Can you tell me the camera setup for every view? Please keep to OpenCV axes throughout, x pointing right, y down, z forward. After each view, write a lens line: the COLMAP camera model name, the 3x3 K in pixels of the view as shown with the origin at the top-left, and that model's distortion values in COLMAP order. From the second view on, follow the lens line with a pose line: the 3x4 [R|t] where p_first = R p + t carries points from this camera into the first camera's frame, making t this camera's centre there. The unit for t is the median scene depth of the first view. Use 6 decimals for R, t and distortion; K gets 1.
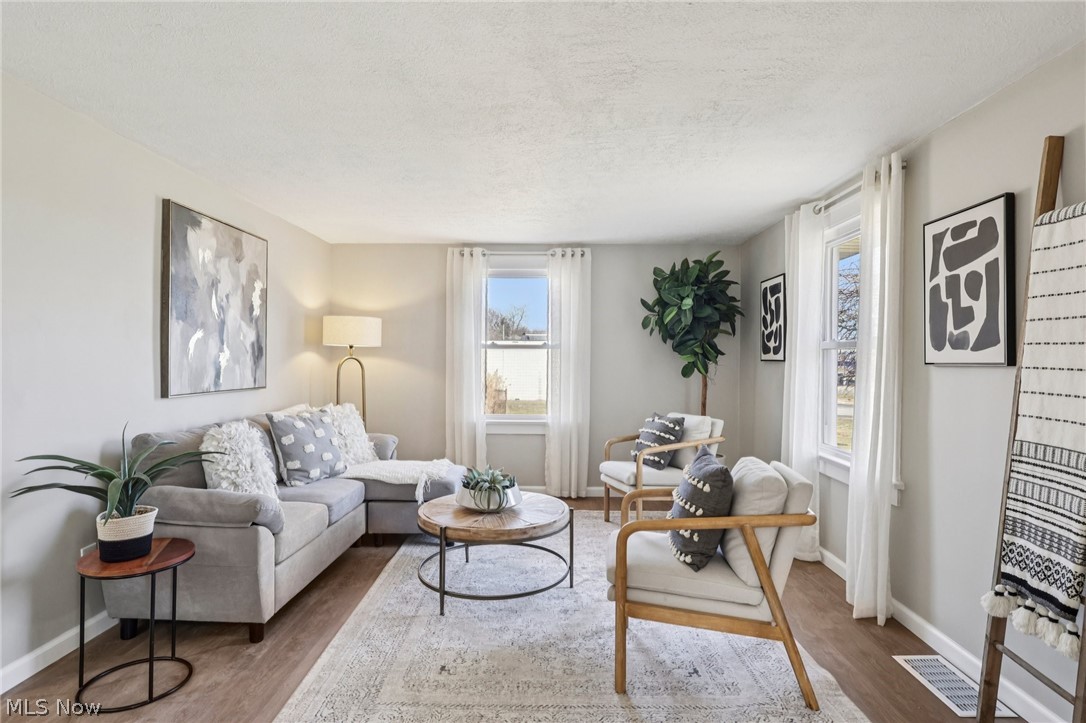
lens RADIAL K [[580.5, 0, 538.1], [0, 580.5, 359.6], [0, 0, 1]] dist [-0.001468, -0.000133]
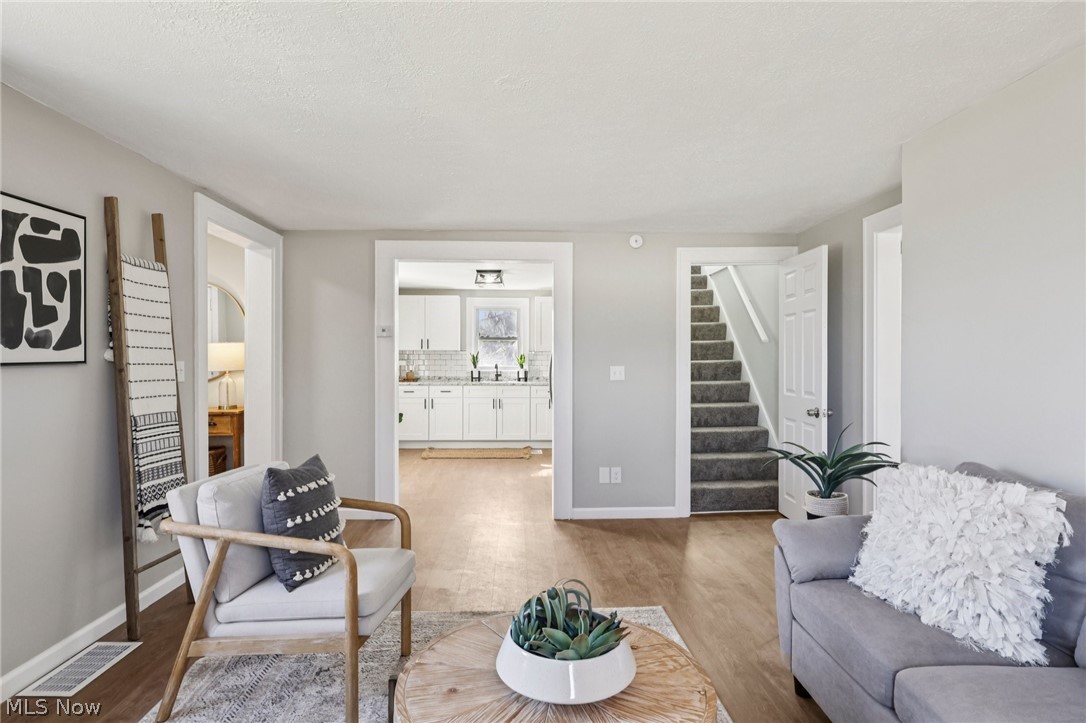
lens RADIAL K [[580.5, 0, 538.1], [0, 580.5, 359.6], [0, 0, 1]] dist [-0.001468, -0.000133]
pose [[-0.998392, -0.006670, -0.056294, -0.044305], [-0.007065, 0.999952, 0.006828, -0.010814], [0.056245, 0.007215, -0.998391, 2.016370]]
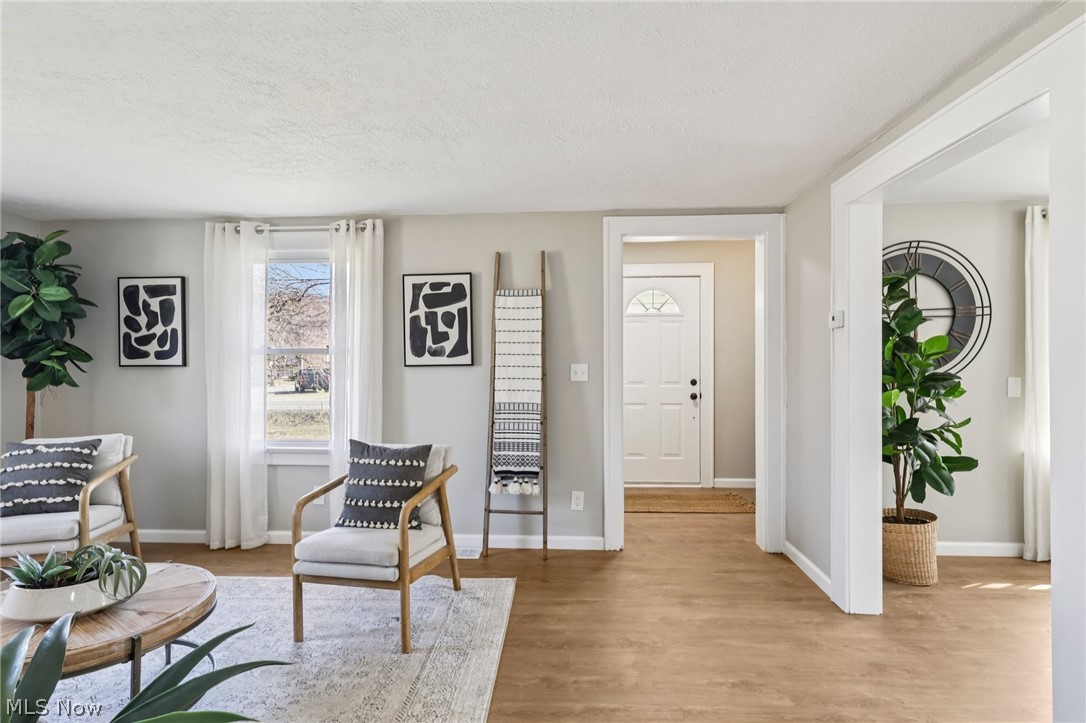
lens RADIAL K [[580.5, 0, 538.1], [0, 580.5, 359.6], [0, 0, 1]] dist [-0.001468, -0.000133]
pose [[0.037256, -0.009015, 0.999265, -0.946557], [0.008600, 0.999925, 0.008700, -0.020808], [-0.999269, 0.008270, 0.037331, 0.648576]]
